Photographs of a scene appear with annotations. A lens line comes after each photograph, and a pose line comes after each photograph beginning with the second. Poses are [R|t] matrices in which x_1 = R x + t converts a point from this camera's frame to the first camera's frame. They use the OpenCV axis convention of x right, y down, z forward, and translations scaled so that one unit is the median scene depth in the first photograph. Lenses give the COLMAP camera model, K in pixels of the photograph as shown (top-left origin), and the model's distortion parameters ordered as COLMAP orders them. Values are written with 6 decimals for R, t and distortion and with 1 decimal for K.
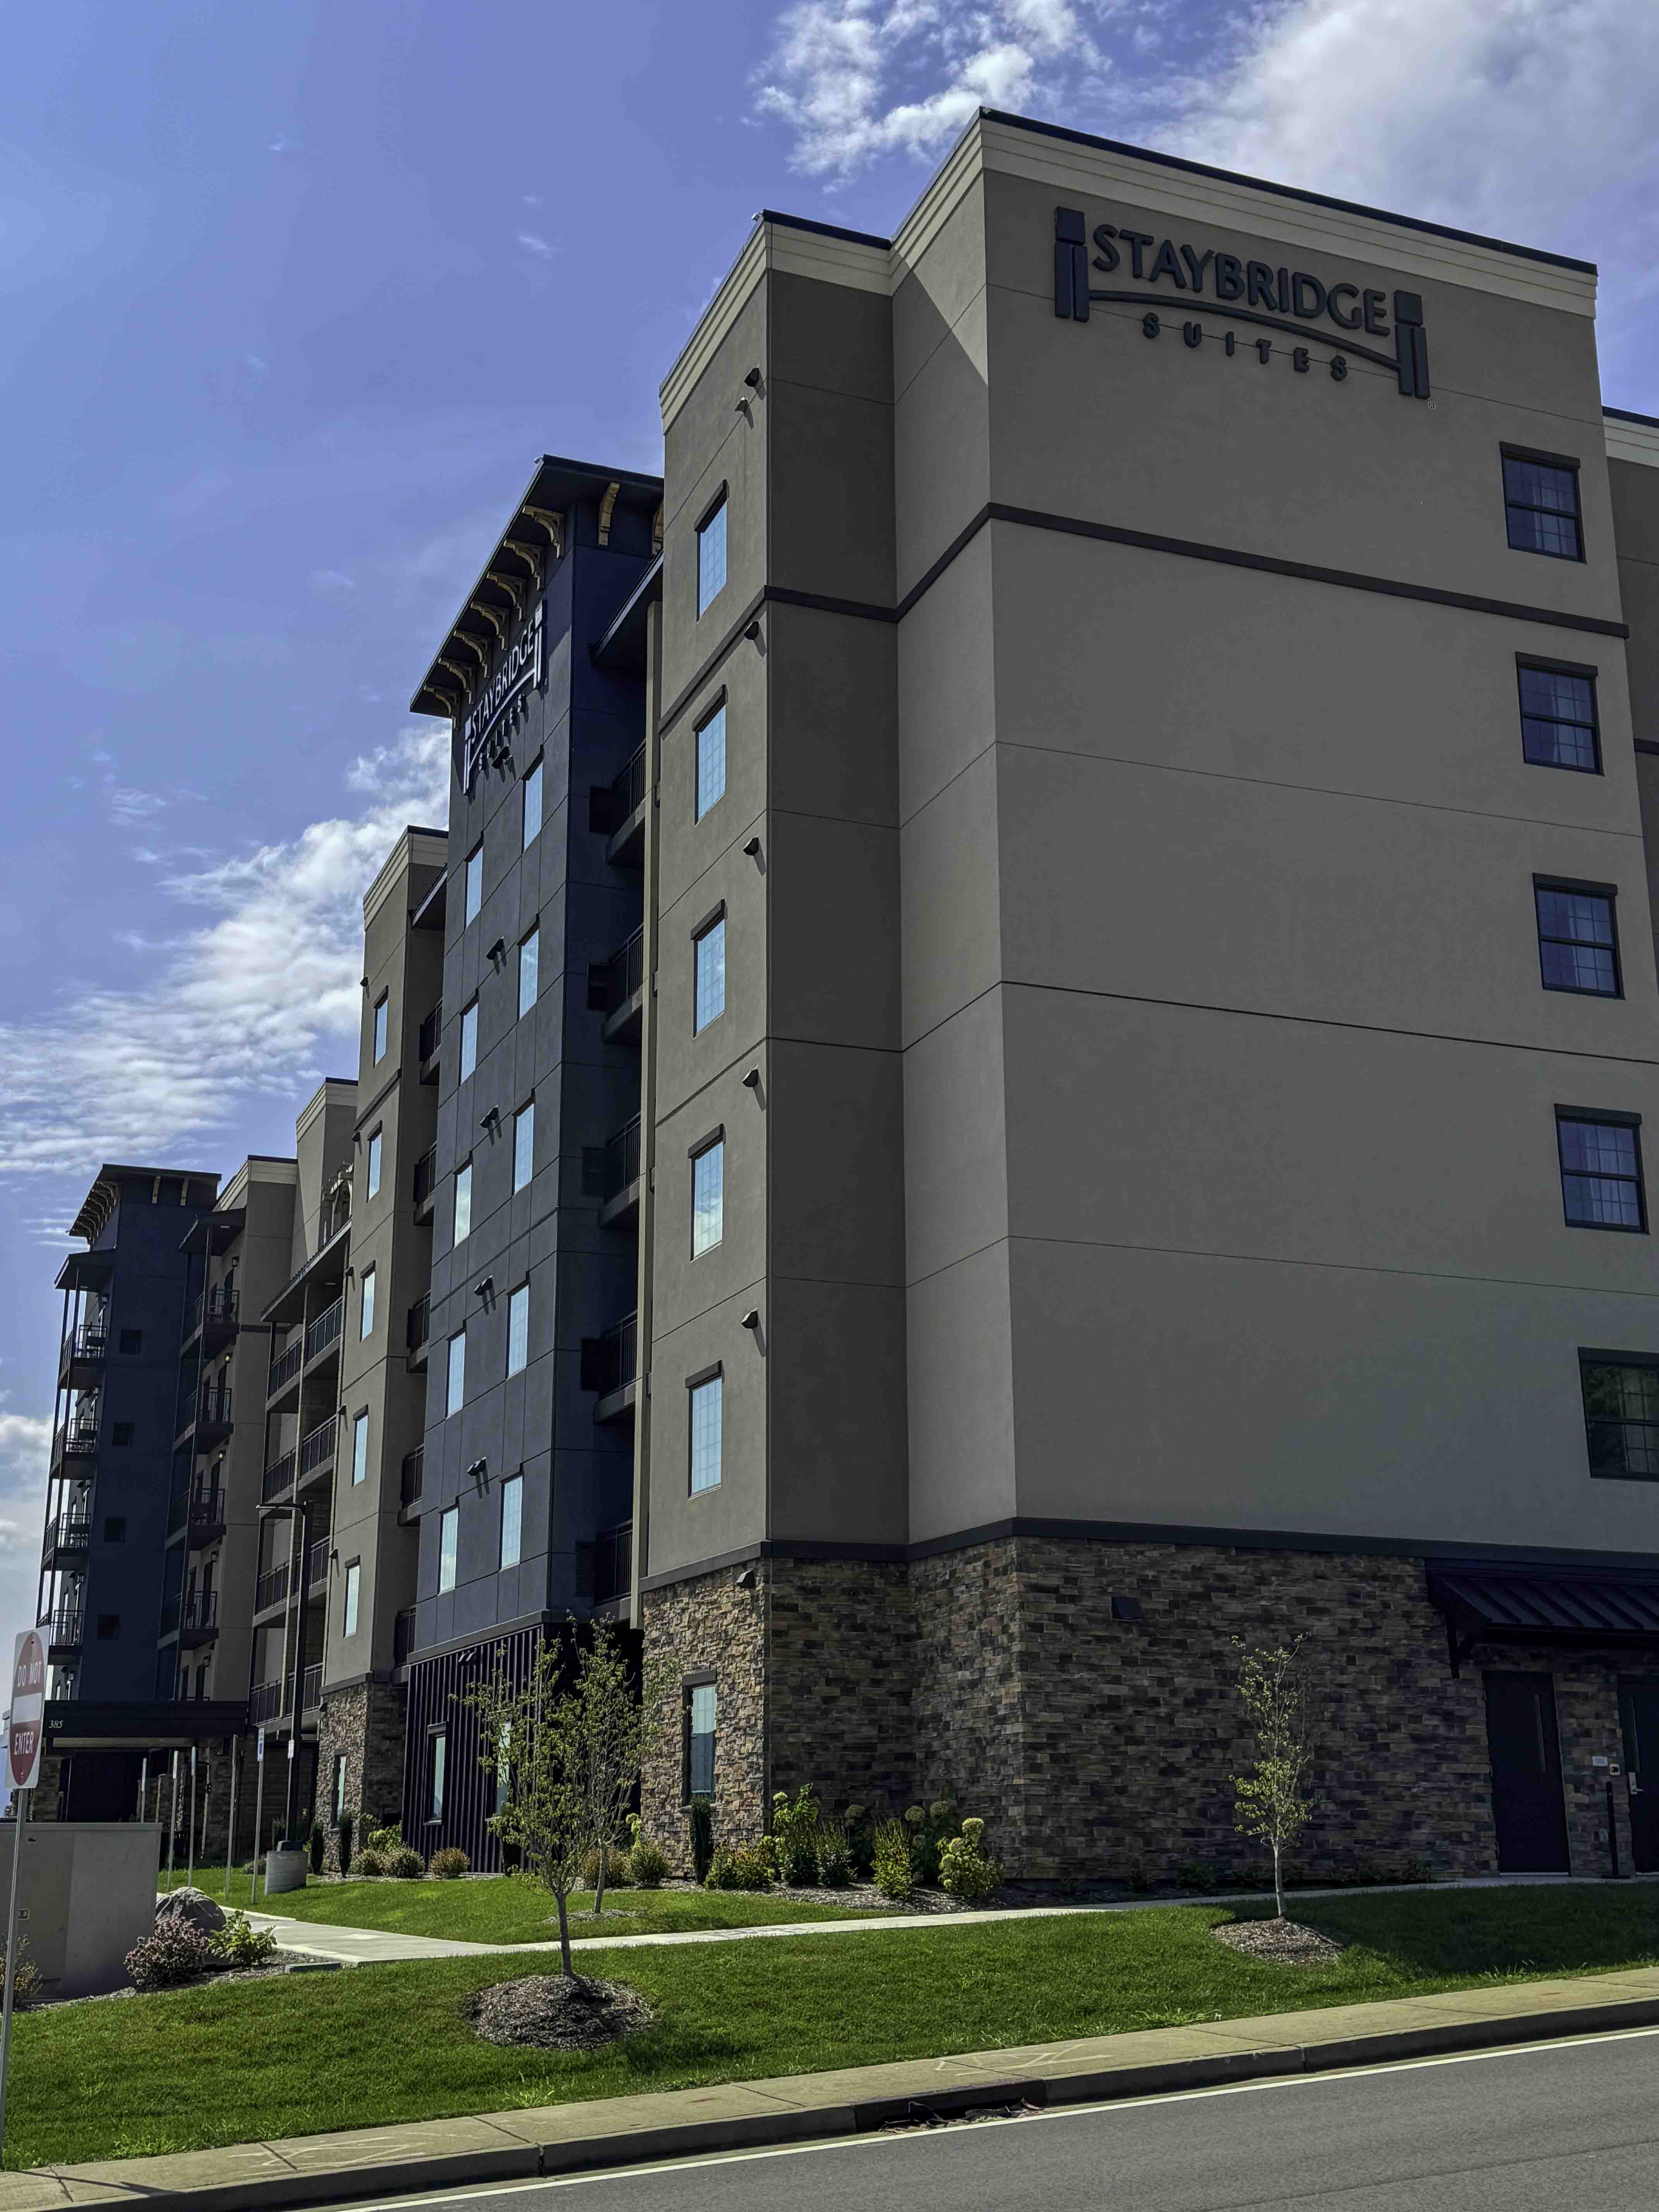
lens RADIAL K [[2485.2, 0, 828.2], [0, 2485.2, 1091.4], [0, 0, 1]] dist [0.217752, -0.492996]
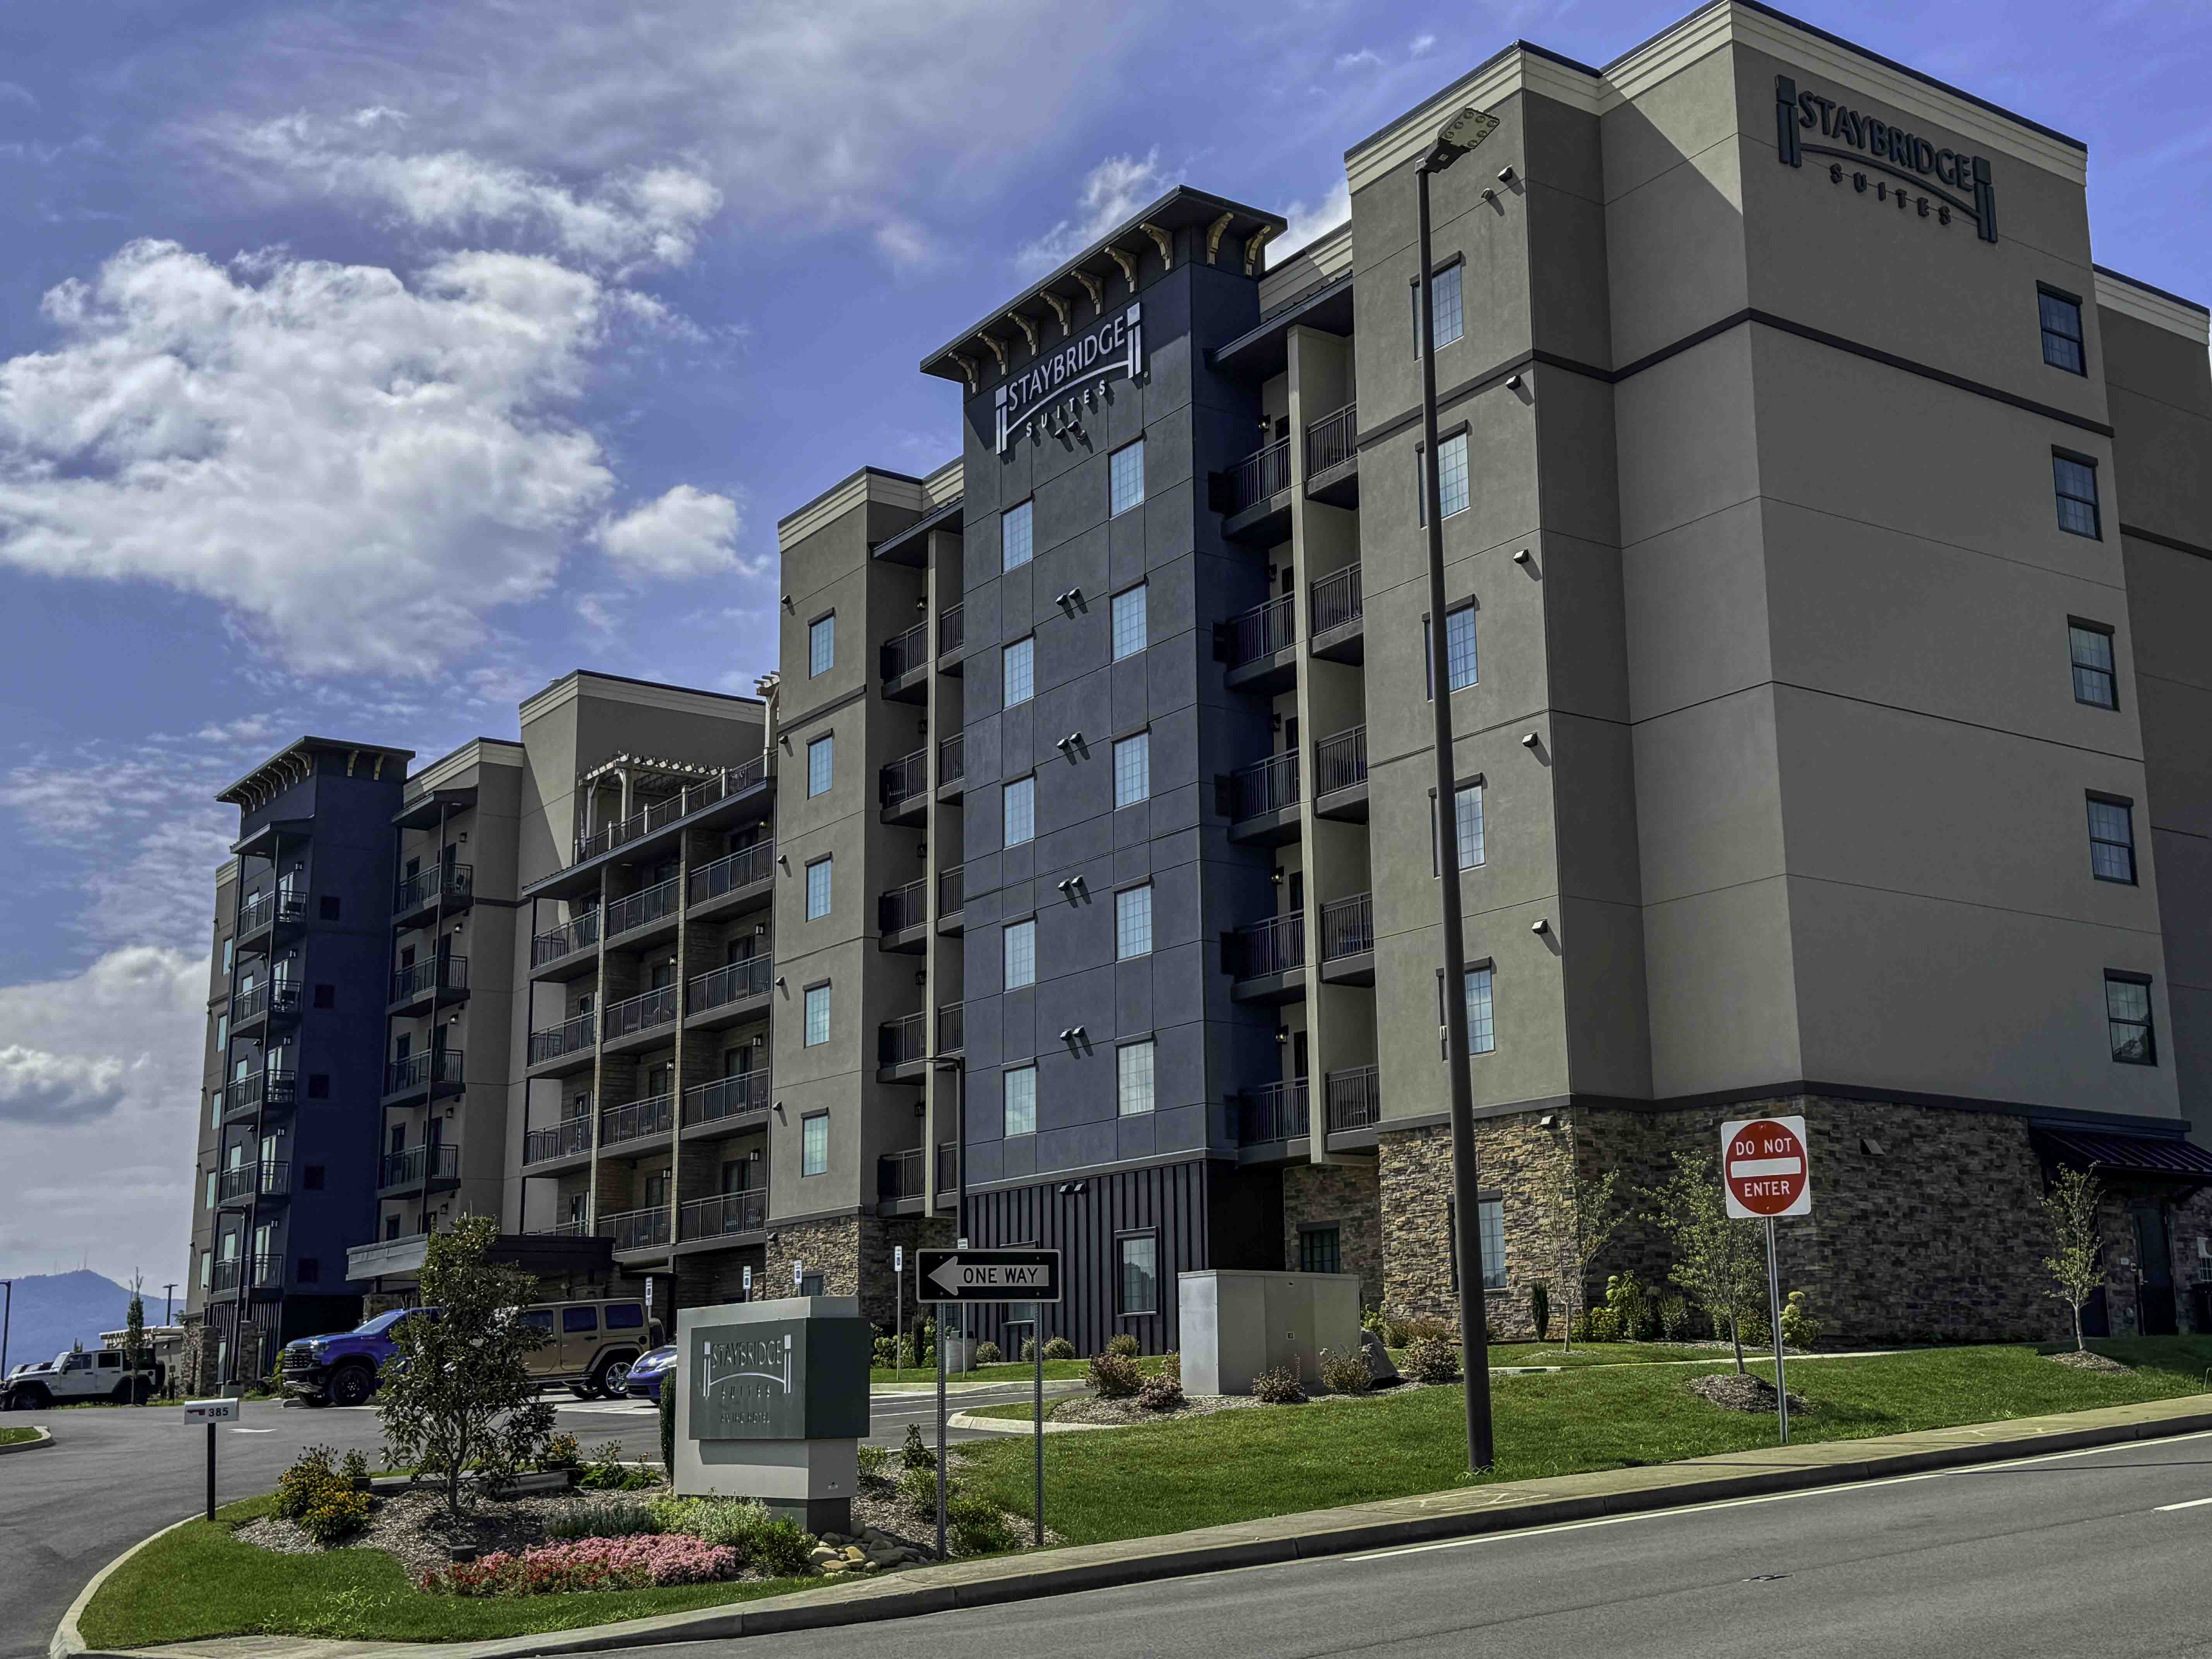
lens RADIAL K [[2485.2, 0, 1106.0], [0, 2485.2, 829.5], [0, 0, 1]] dist [0.217752, -0.492996]
pose [[0.974565, 0.044892, 0.219563, -0.563625], [-0.057465, 0.997033, 0.051214, -0.013800], [-0.216612, -0.062529, 0.974253, -0.231718]]
